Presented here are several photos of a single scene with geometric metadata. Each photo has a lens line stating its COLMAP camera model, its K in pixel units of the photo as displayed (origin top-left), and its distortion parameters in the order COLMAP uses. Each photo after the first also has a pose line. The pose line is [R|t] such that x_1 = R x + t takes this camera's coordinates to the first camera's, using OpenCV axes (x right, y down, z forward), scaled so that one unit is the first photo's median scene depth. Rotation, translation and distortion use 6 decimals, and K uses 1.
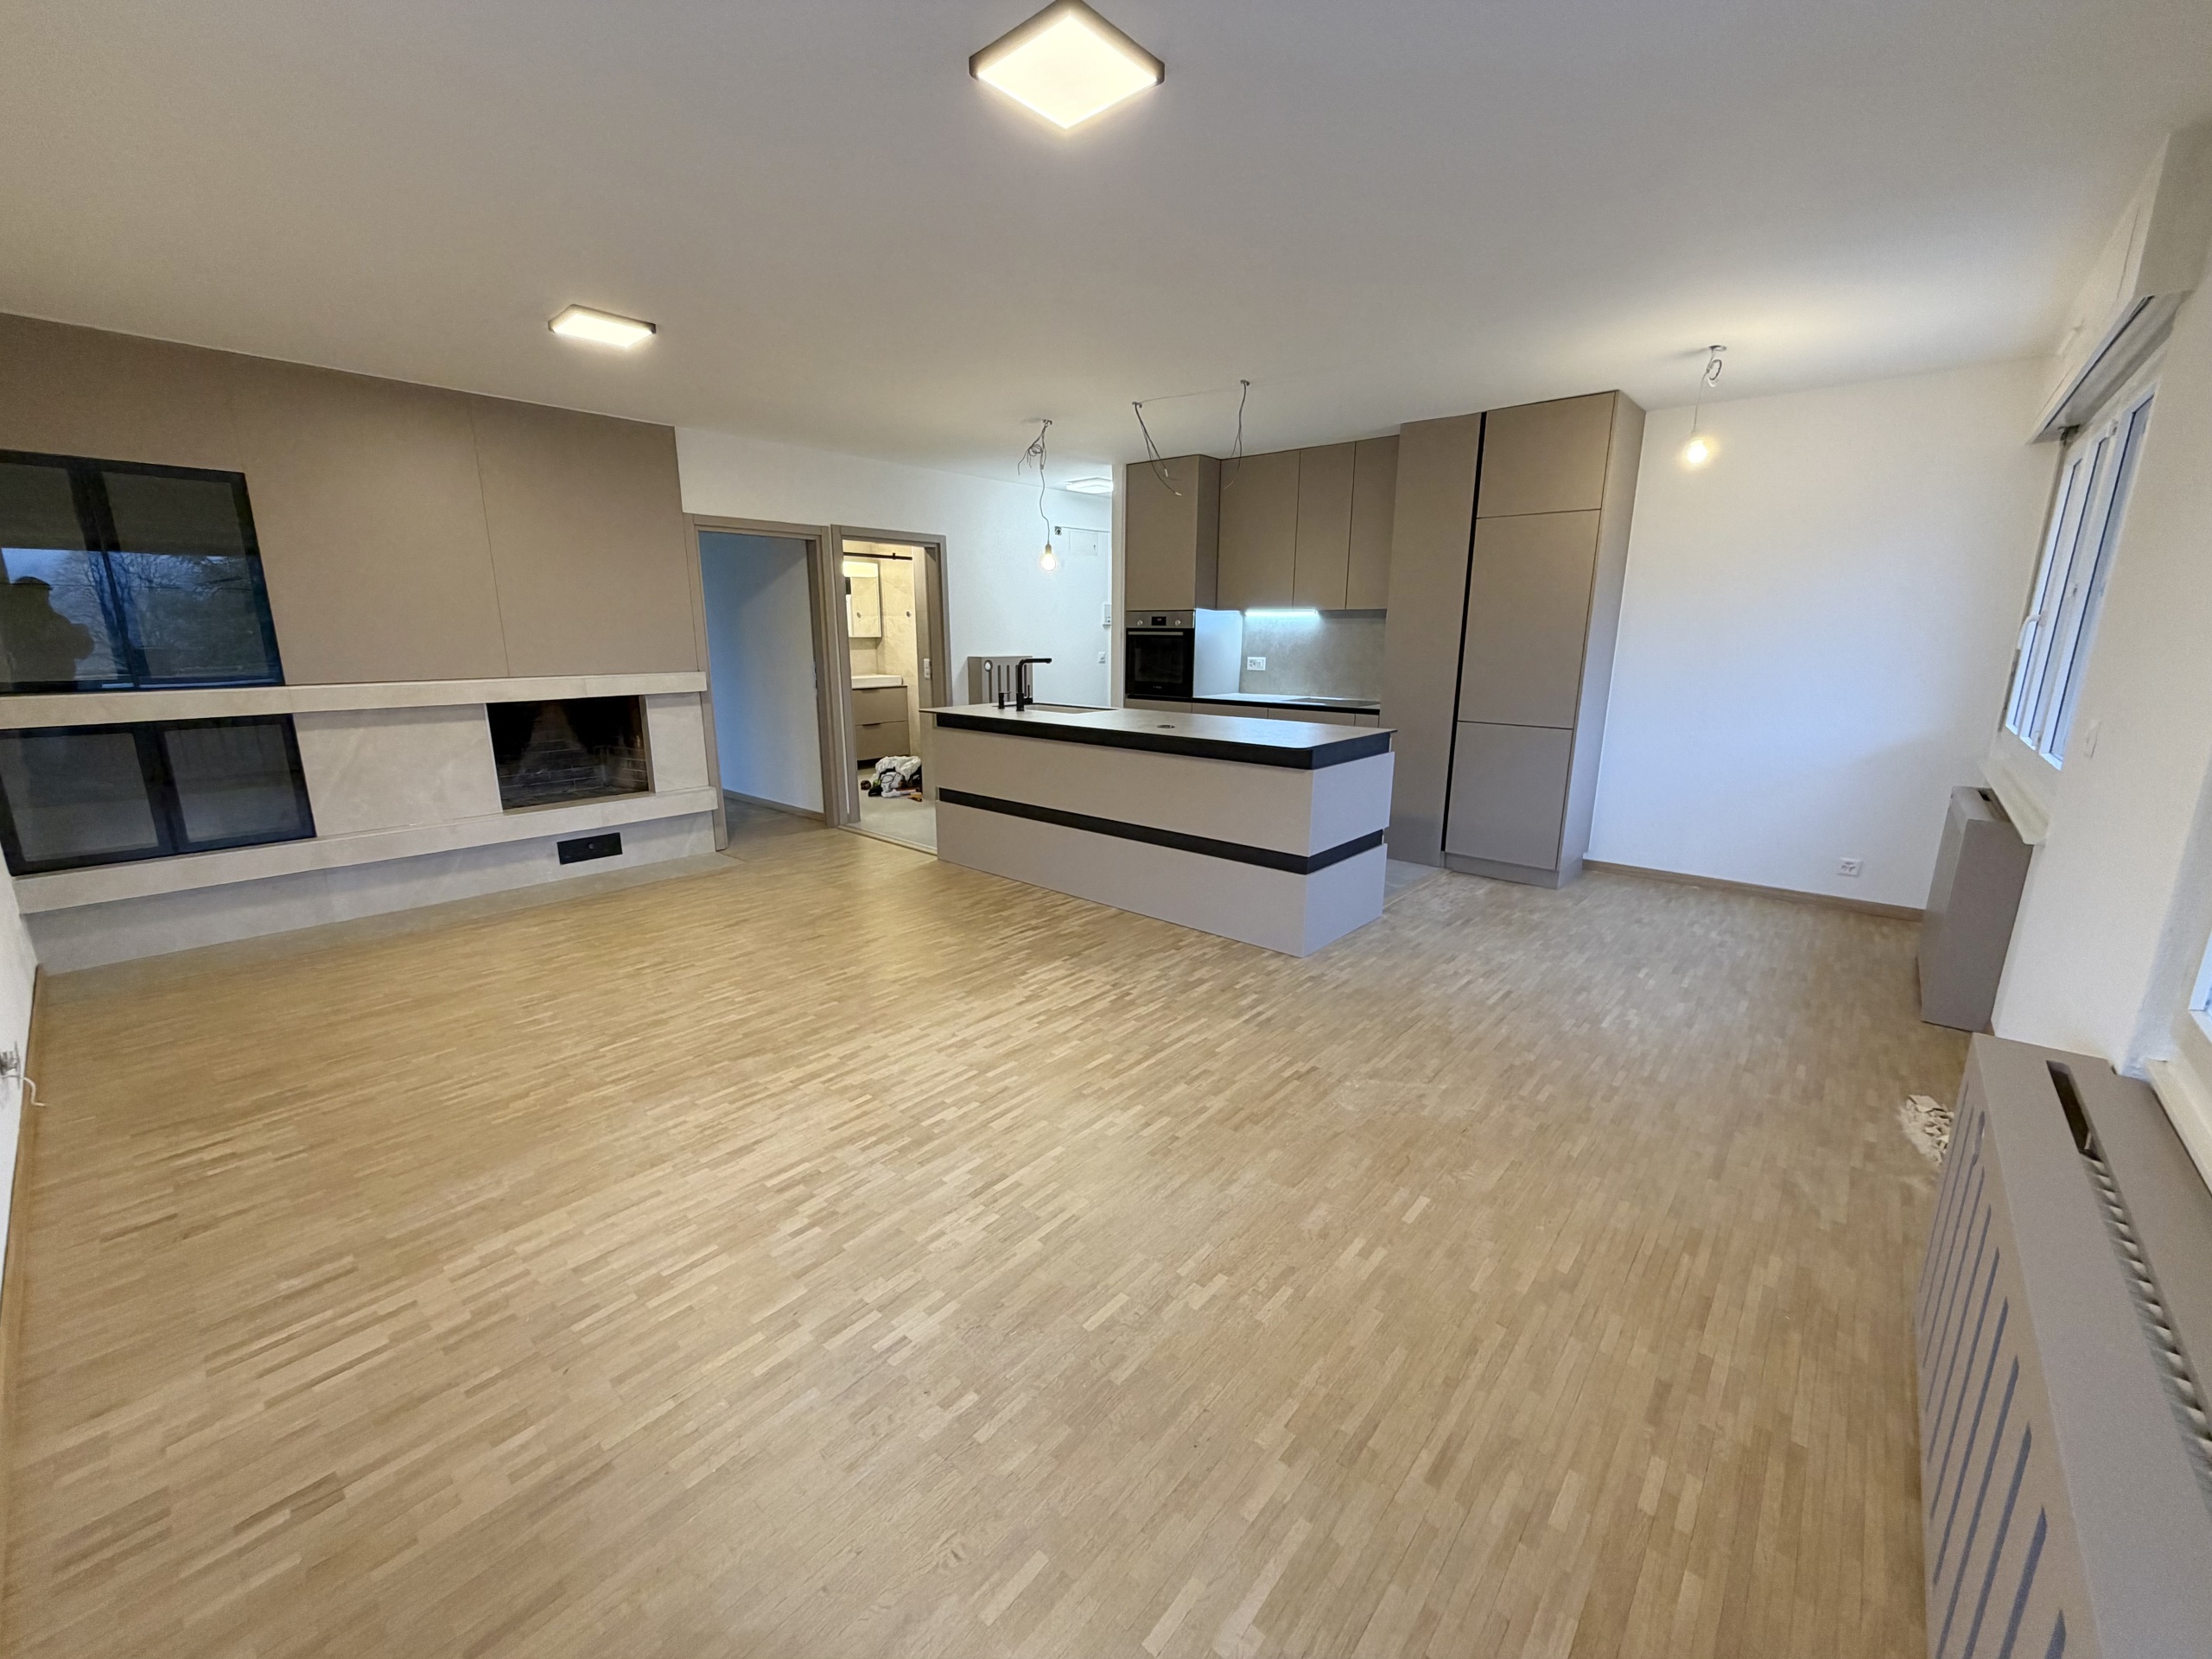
lens RADIAL K [[886.8, 0, 1107.2], [0, 886.8, 822.8], [0, 0, 1]] dist [0.000786, 0.000032]
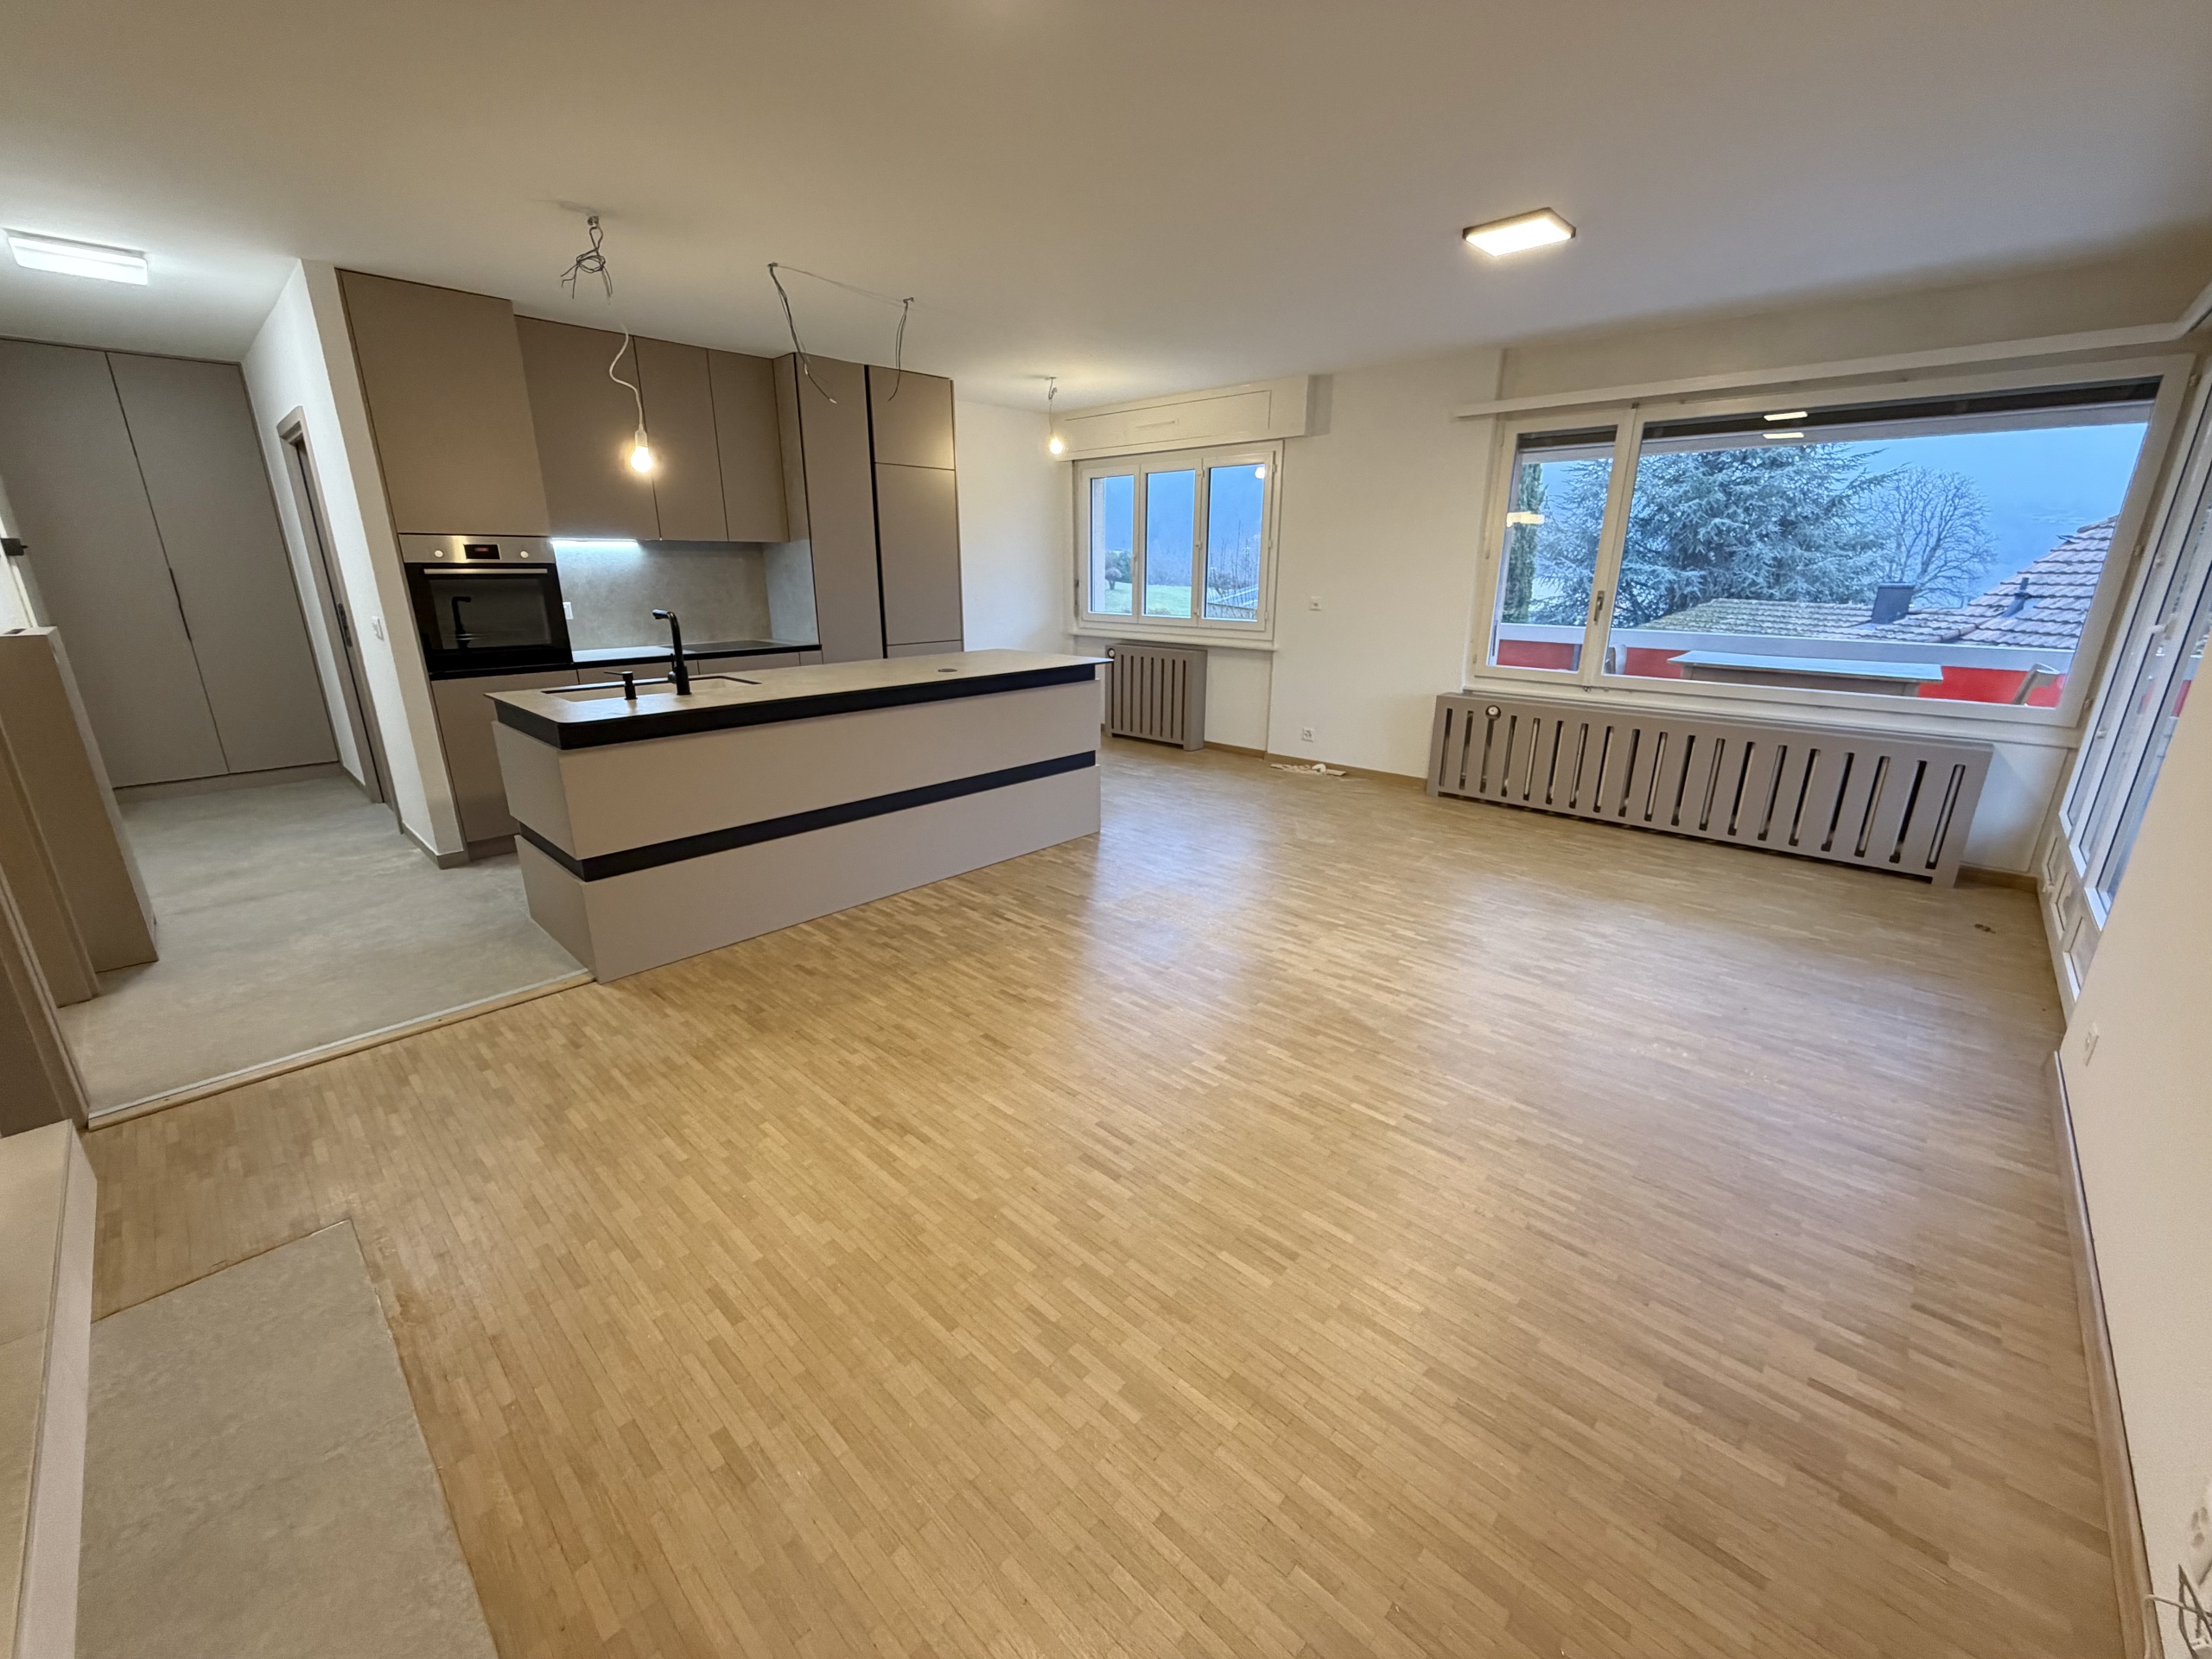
lens RADIAL K [[881.6, 0, 1097.6], [0, 881.6, 832.3], [0, 0, 1]] dist [-0.002276, -0.000274]
pose [[0.041802, -0.297002, 0.953961, -0.809963], [0.217518, 0.934599, 0.281443, -0.164117], [-0.975161, 0.195738, 0.103672, 0.736499]]
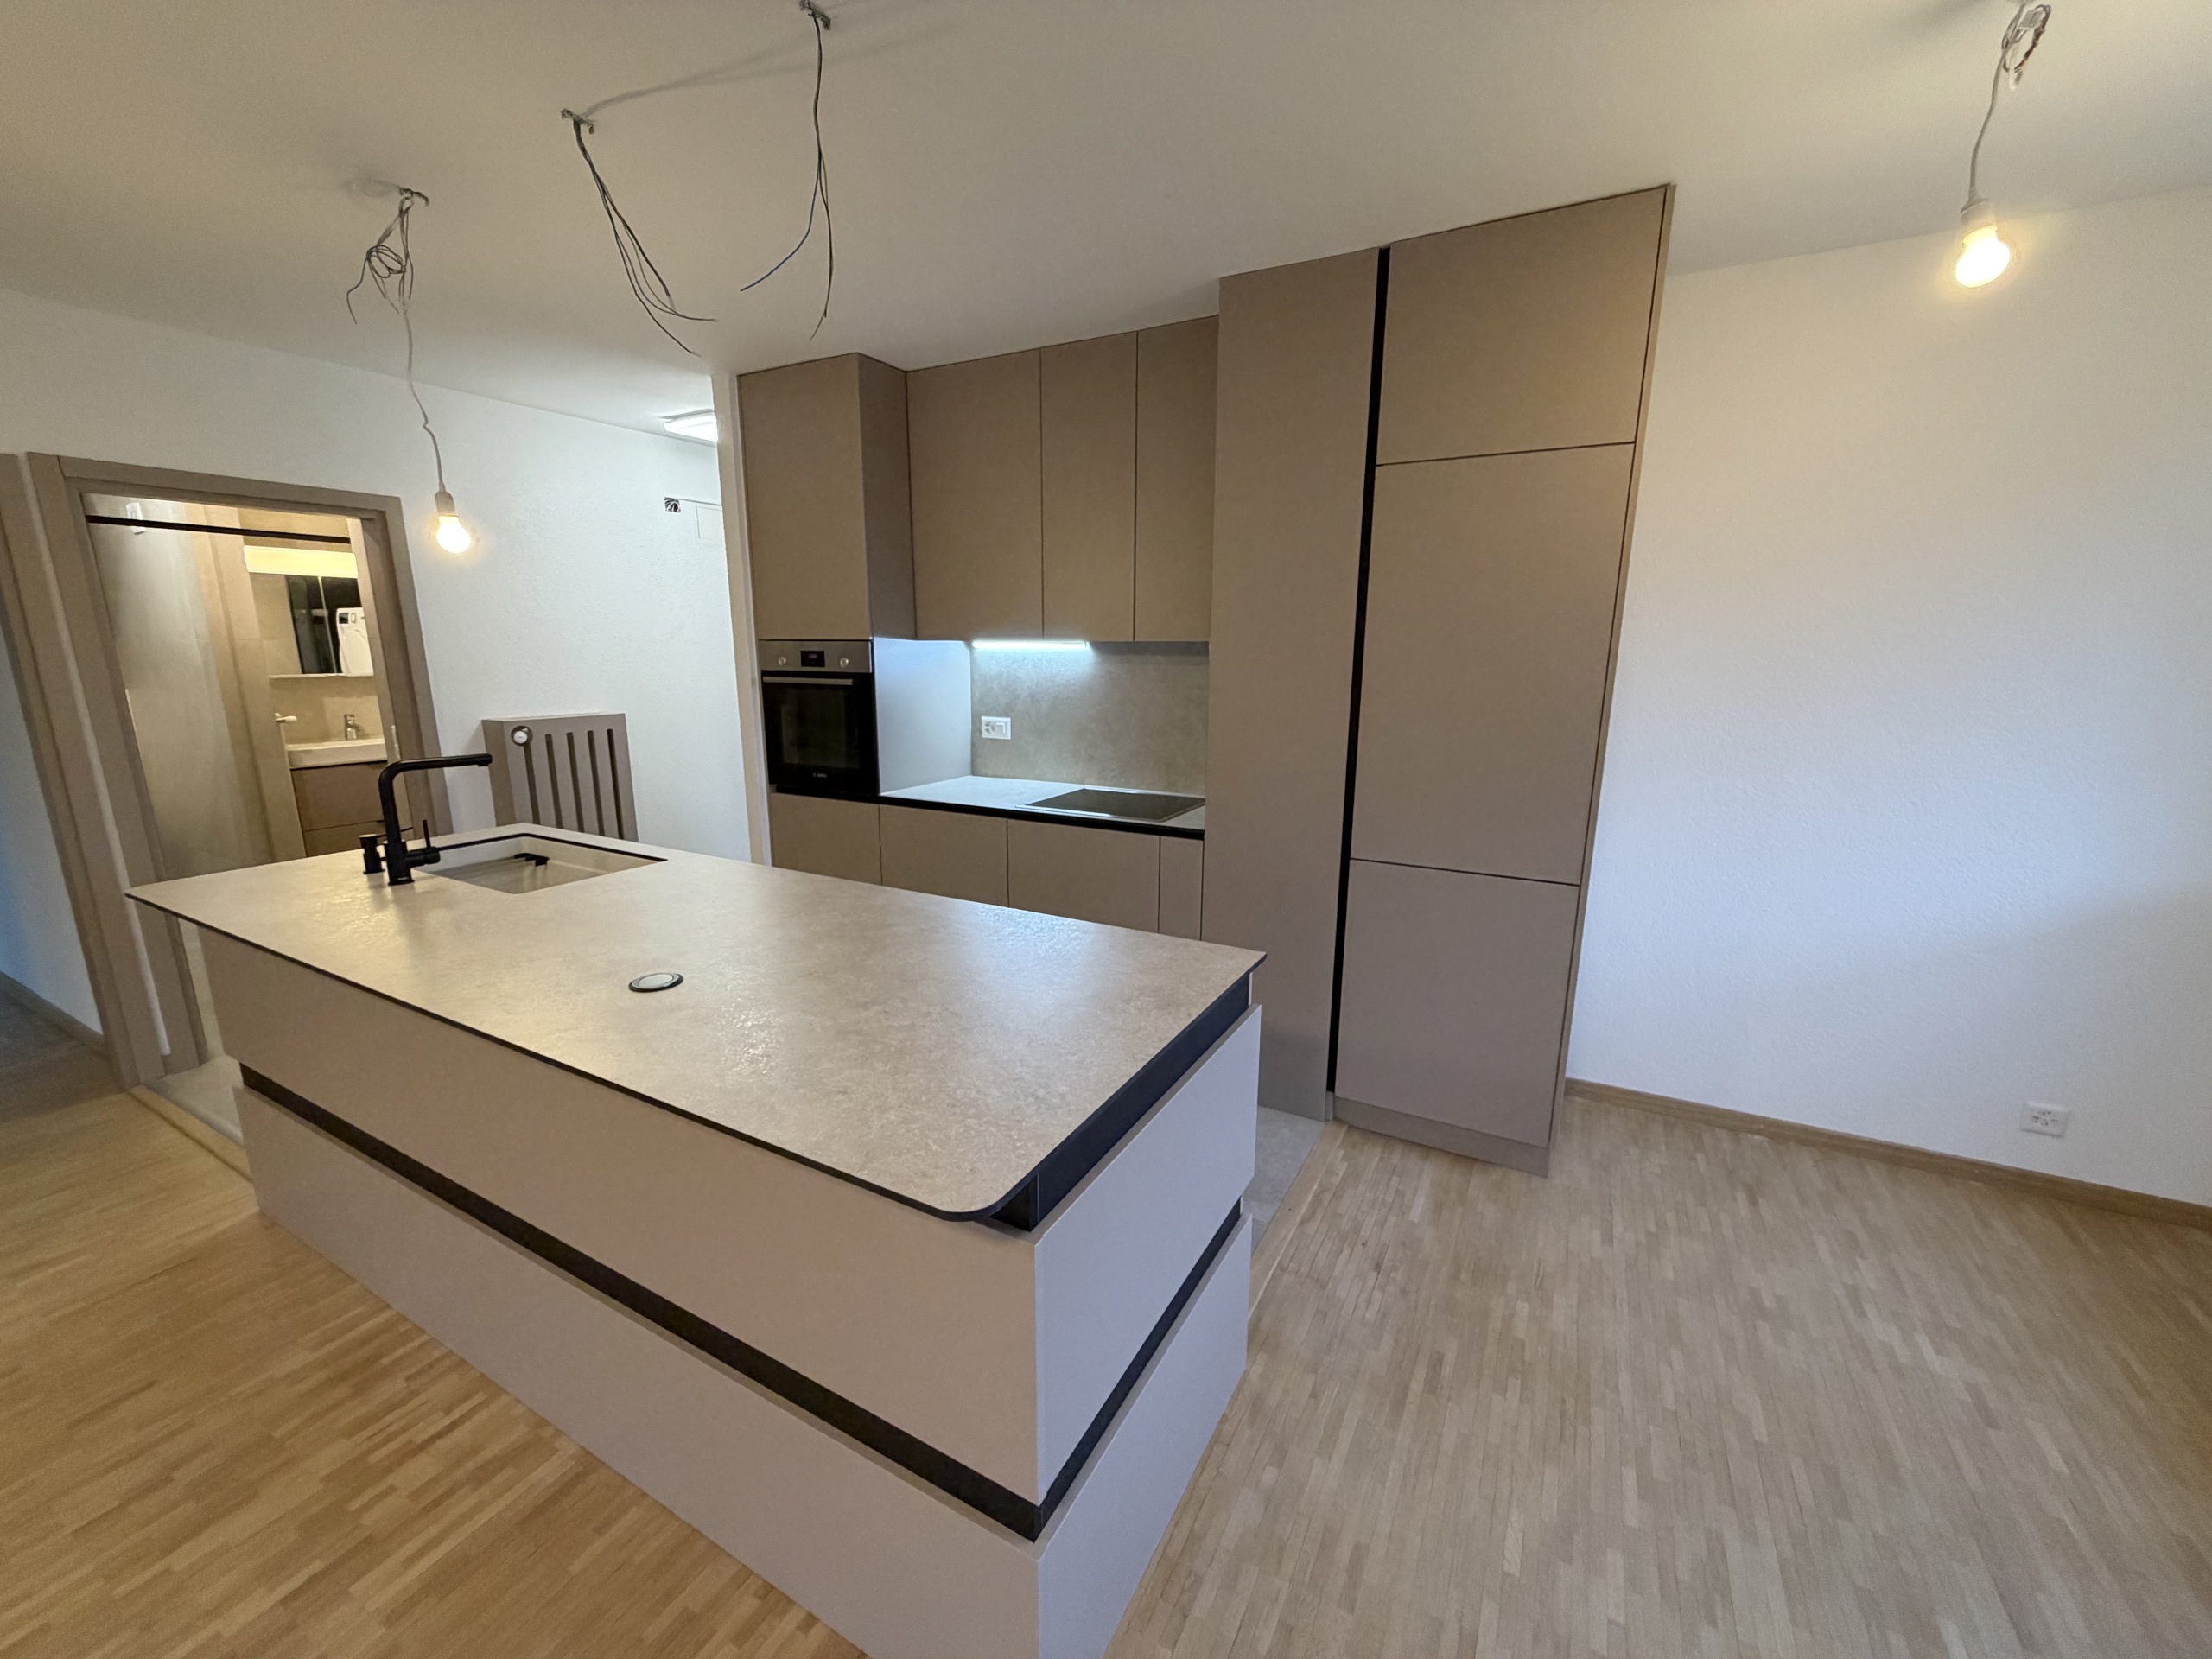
lens RADIAL K [[874.2, 0, 1106.0], [0, 874.2, 829.5], [0, 0, 1]] dist [0.000157, -0.000067]
pose [[0.977124, -0.045131, 0.207827, 0.163282], [0.046335, 0.998926, -0.000927, -0.151948], [-0.207562, 0.010536, 0.978165, 0.580818]]
